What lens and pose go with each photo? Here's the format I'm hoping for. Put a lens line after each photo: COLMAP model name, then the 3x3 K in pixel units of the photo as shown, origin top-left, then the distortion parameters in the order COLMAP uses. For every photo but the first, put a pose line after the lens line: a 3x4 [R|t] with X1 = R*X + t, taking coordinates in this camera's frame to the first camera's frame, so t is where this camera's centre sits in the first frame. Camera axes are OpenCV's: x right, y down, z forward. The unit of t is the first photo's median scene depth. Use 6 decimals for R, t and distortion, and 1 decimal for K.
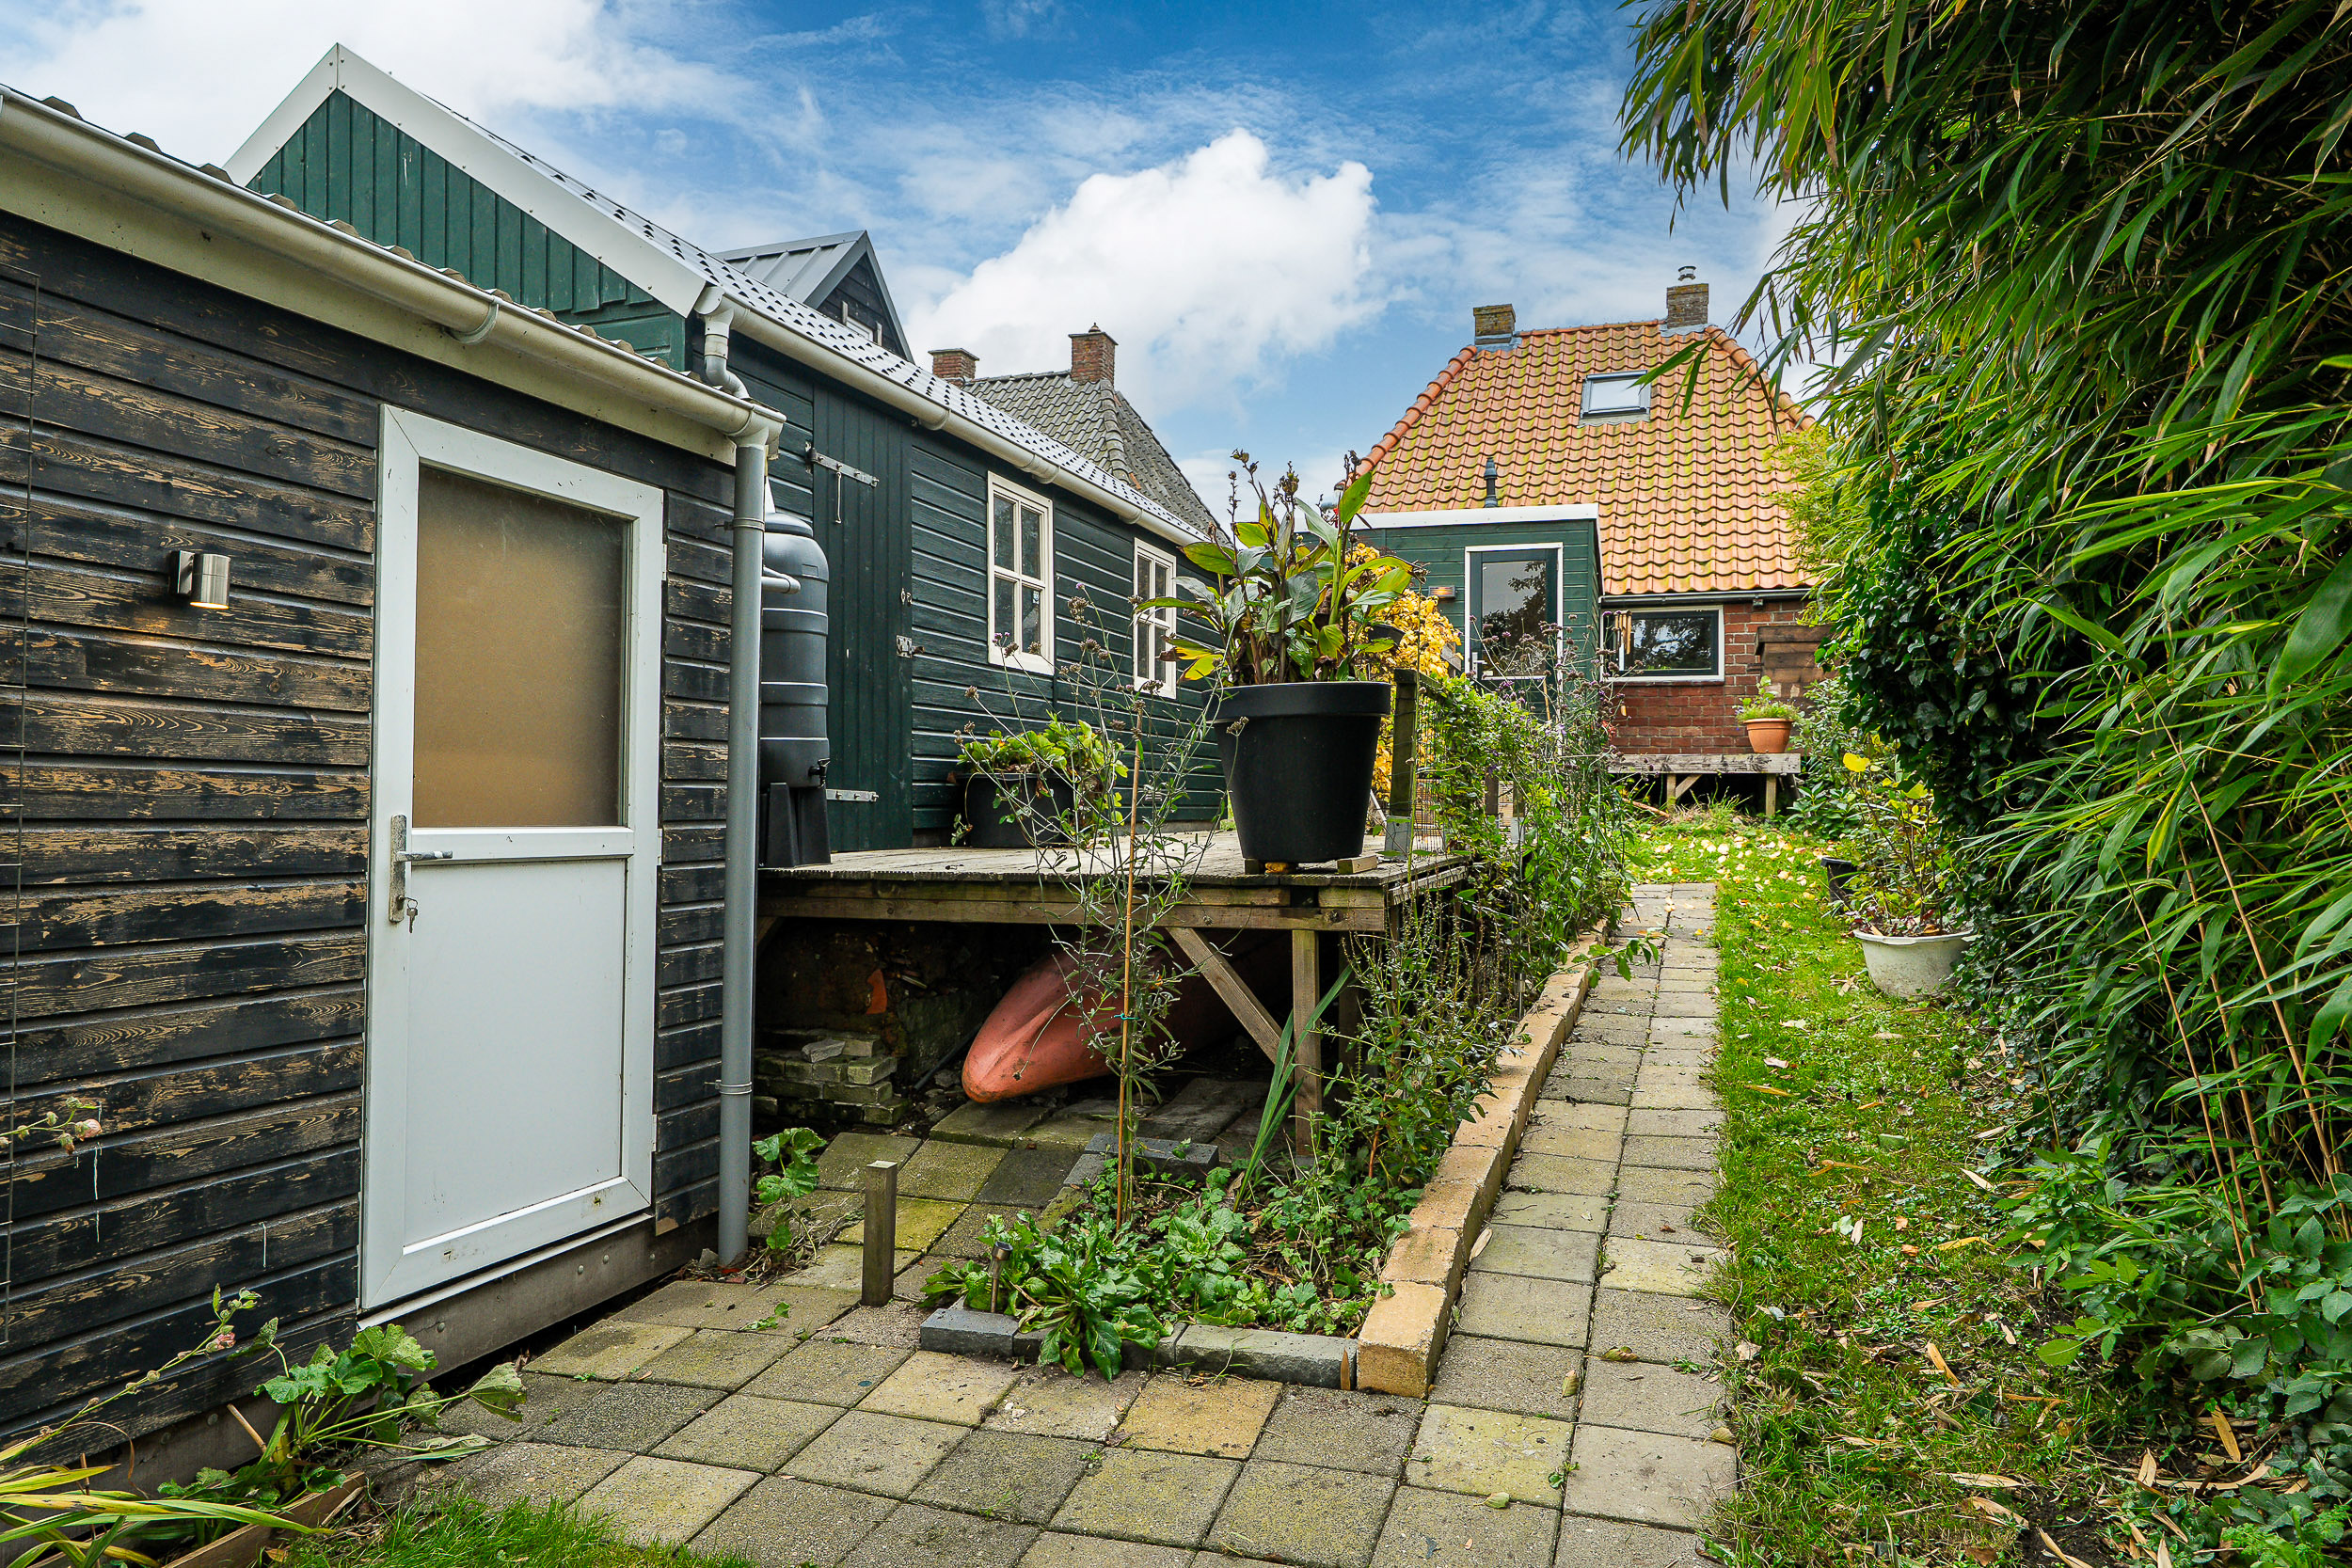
lens RADIAL K [[1506.9, 0, 1176.0], [0, 1506.9, 784.0], [0, 0, 1]] dist [0.004690, 0.000973]
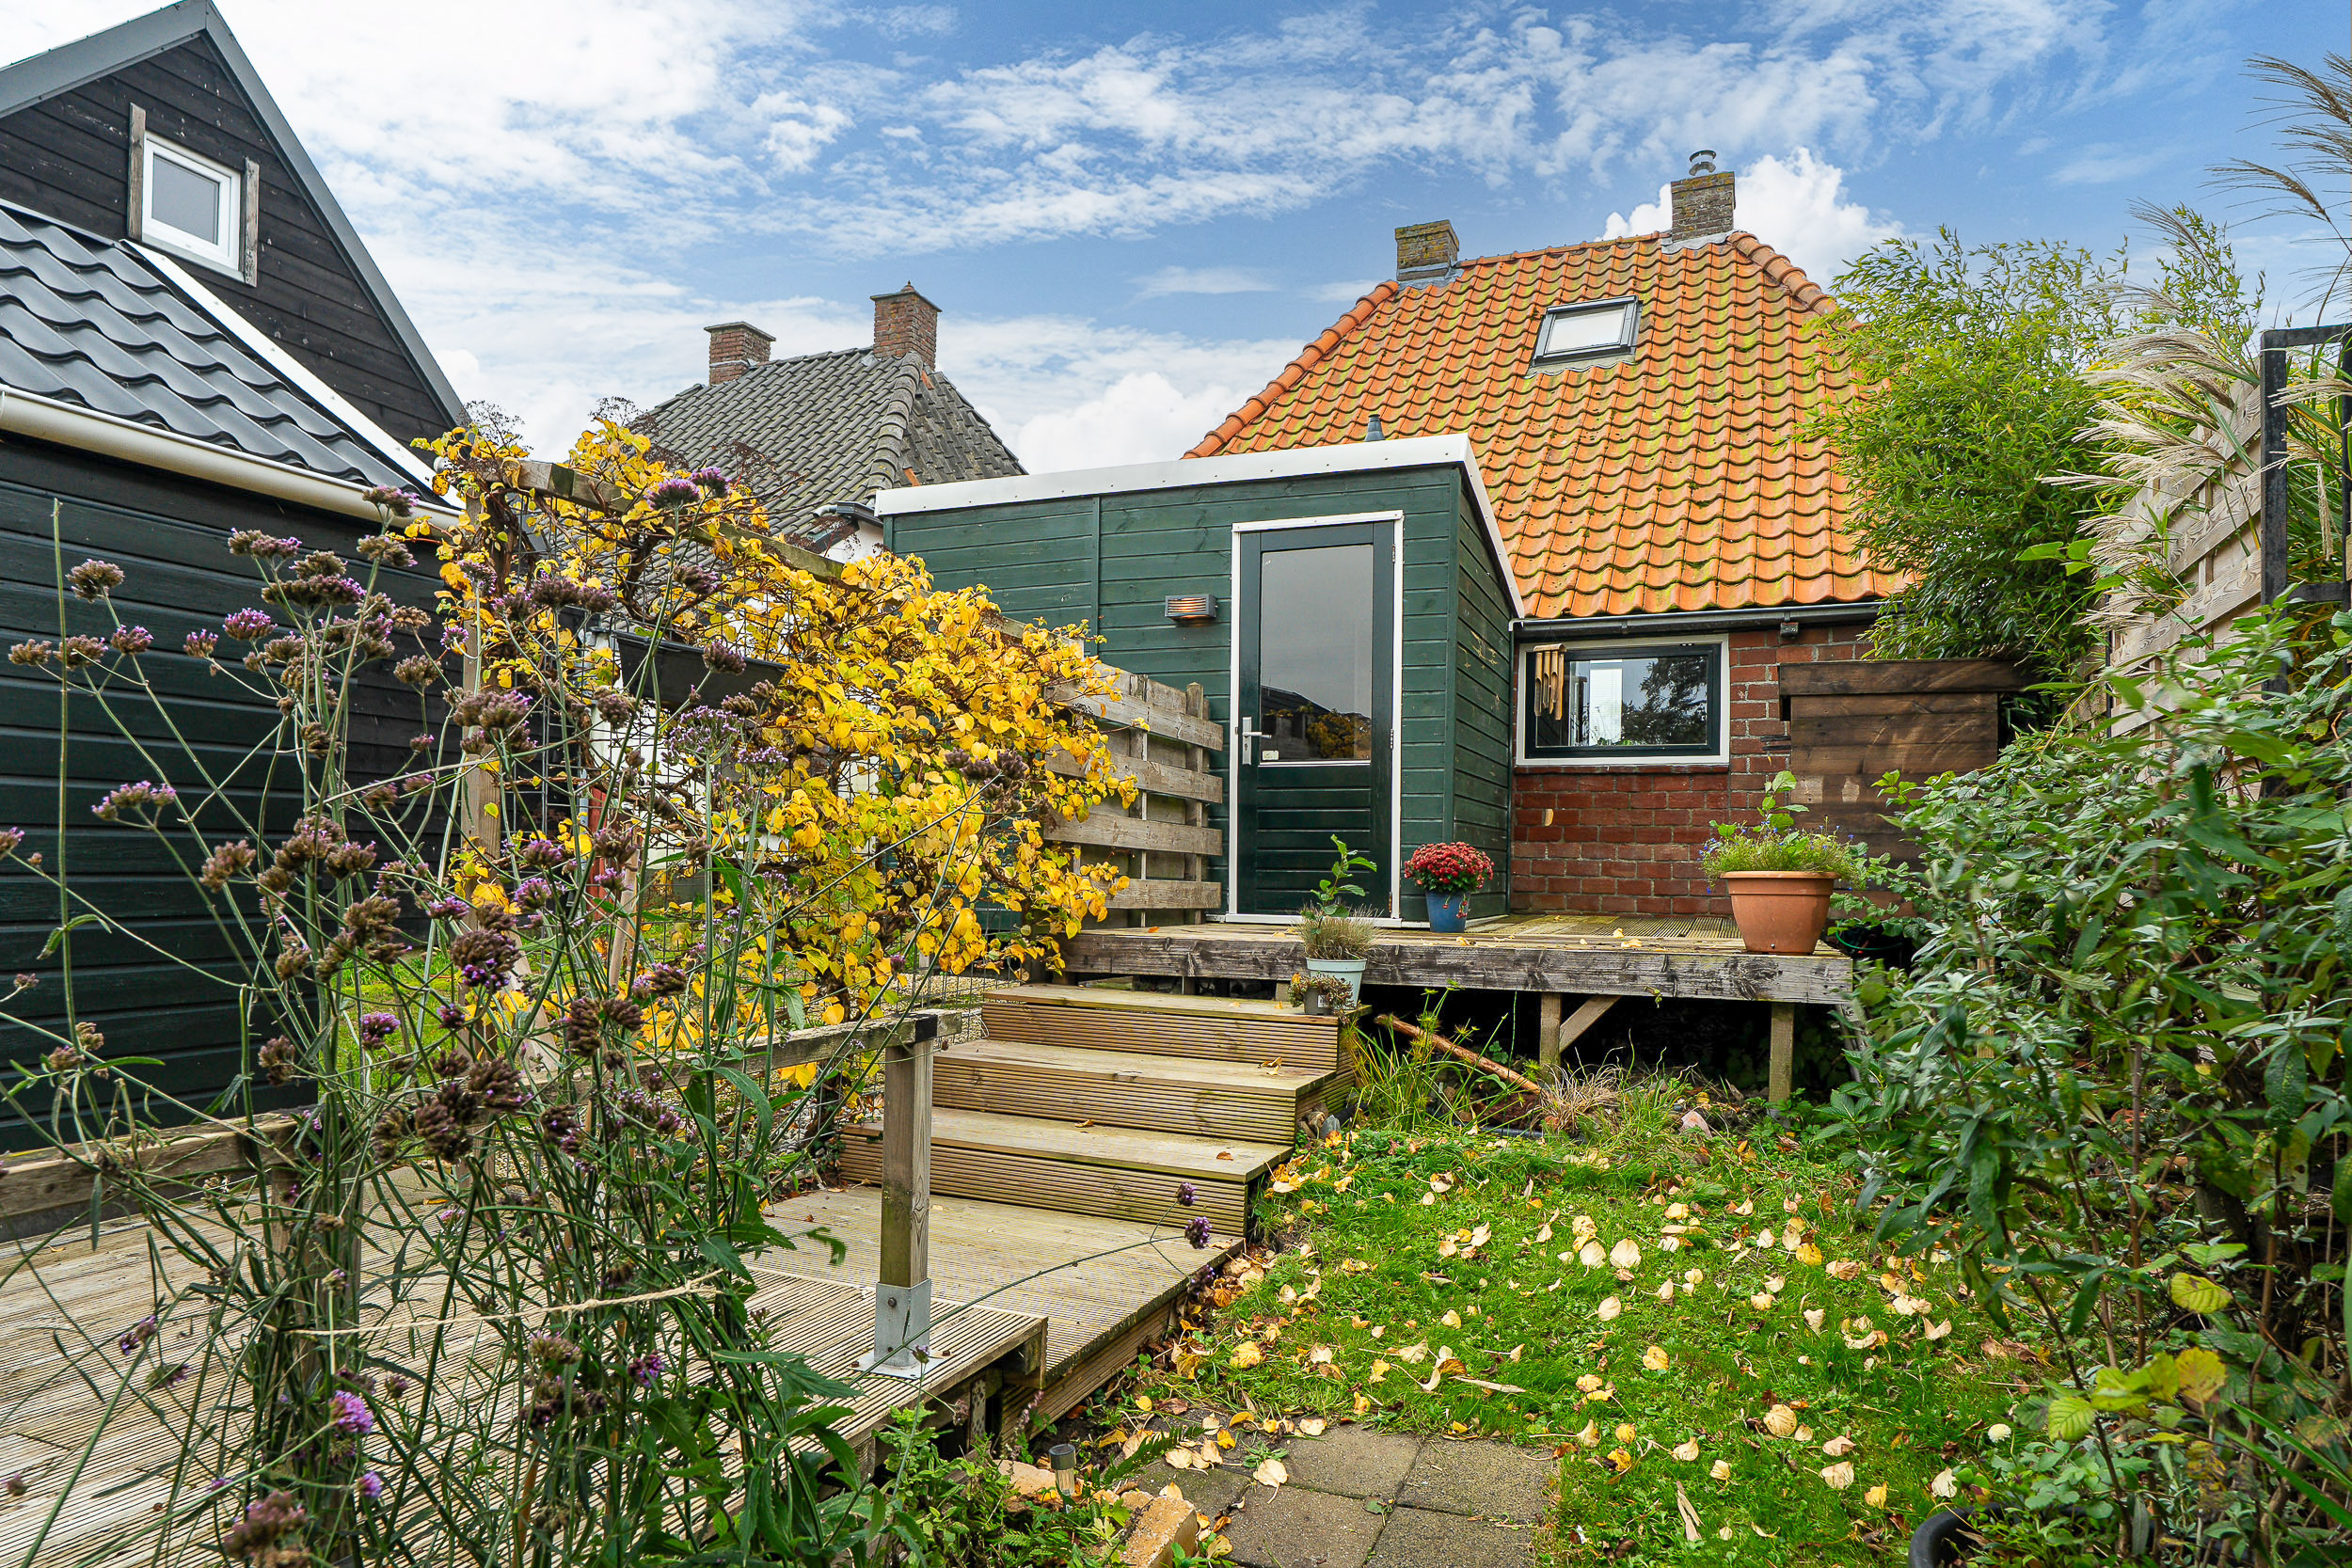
lens RADIAL K [[1407.1, 0, 1180.6], [0, 1407.1, 849.4], [0, 0, 1]] dist [-0.001712, 0.000698]
pose [[0.997662, 0.003389, -0.068259, 0.187396], [-0.003060, 0.999983, 0.004925, -0.037522], [0.068274, -0.004705, 0.997655, 0.440547]]
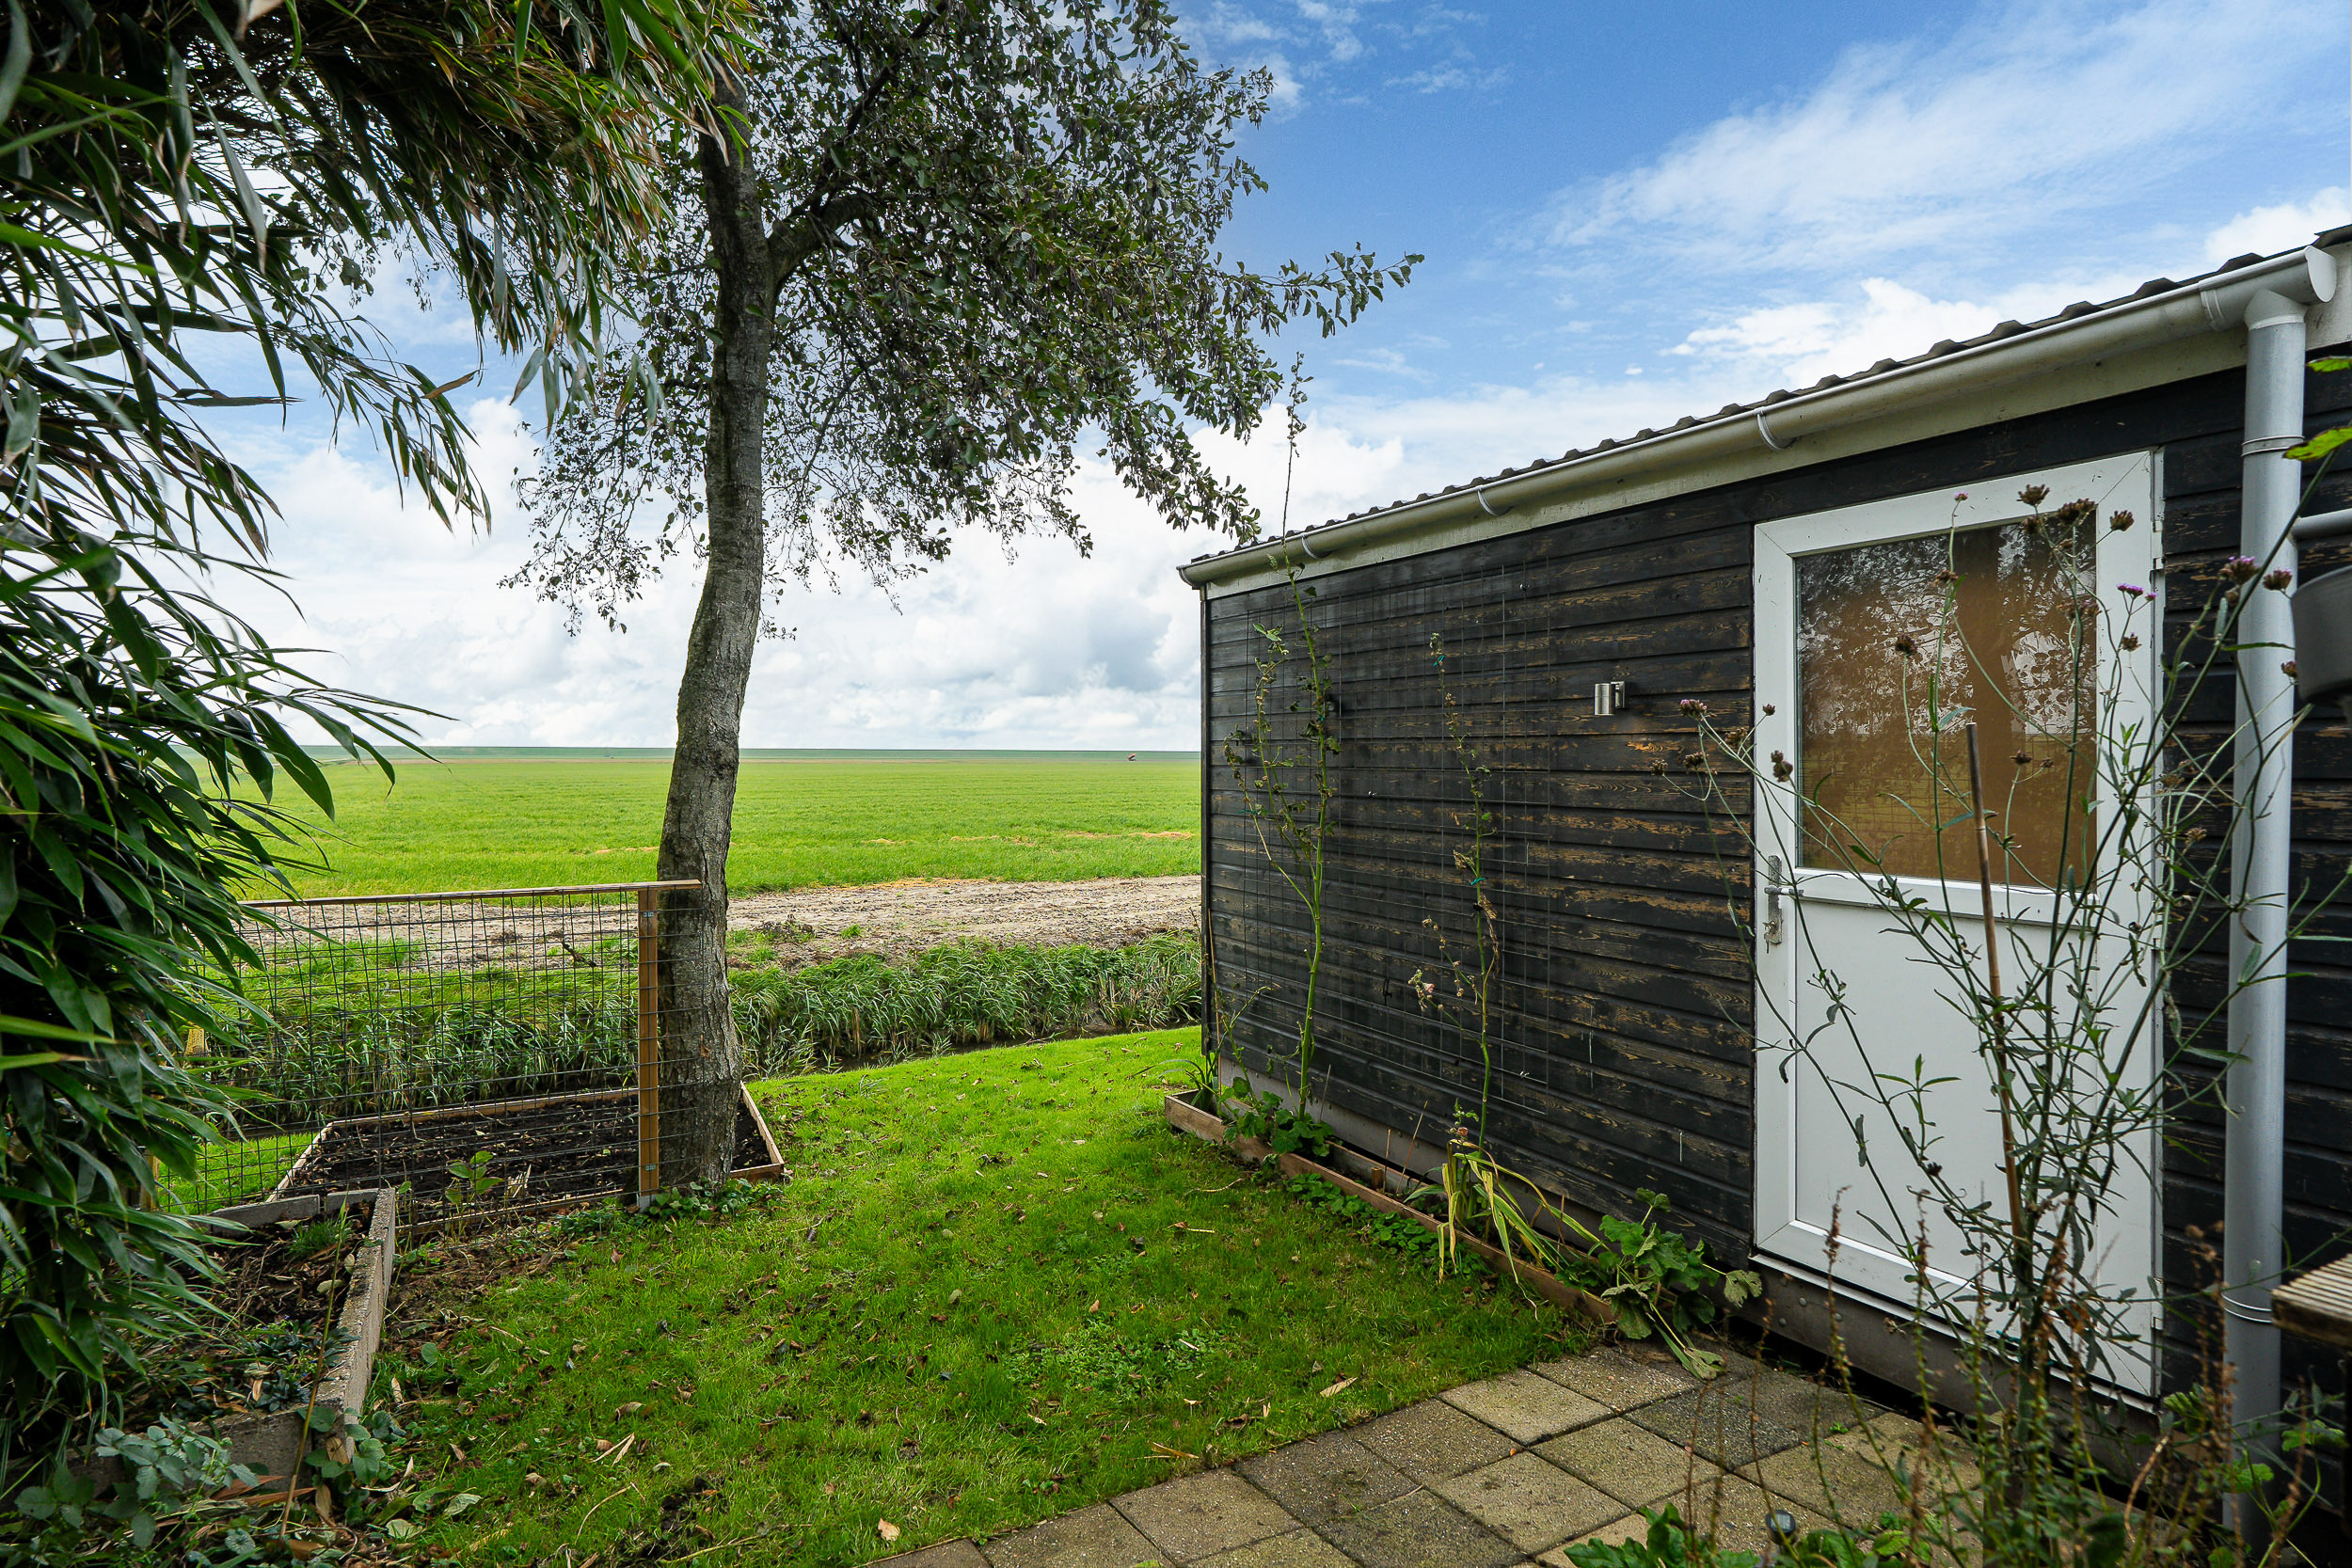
lens RADIAL K [[1242.7, 0, 1176.0], [0, 1242.7, 784.0], [0, 0, 1]] dist [-0.000027, 0.000027]
pose [[-0.665244, -0.001769, -0.746624, 0.588344], [0.002754, 0.999985, -0.004823, -0.036279], [0.746621, -0.005265, -0.665229, 1.391668]]
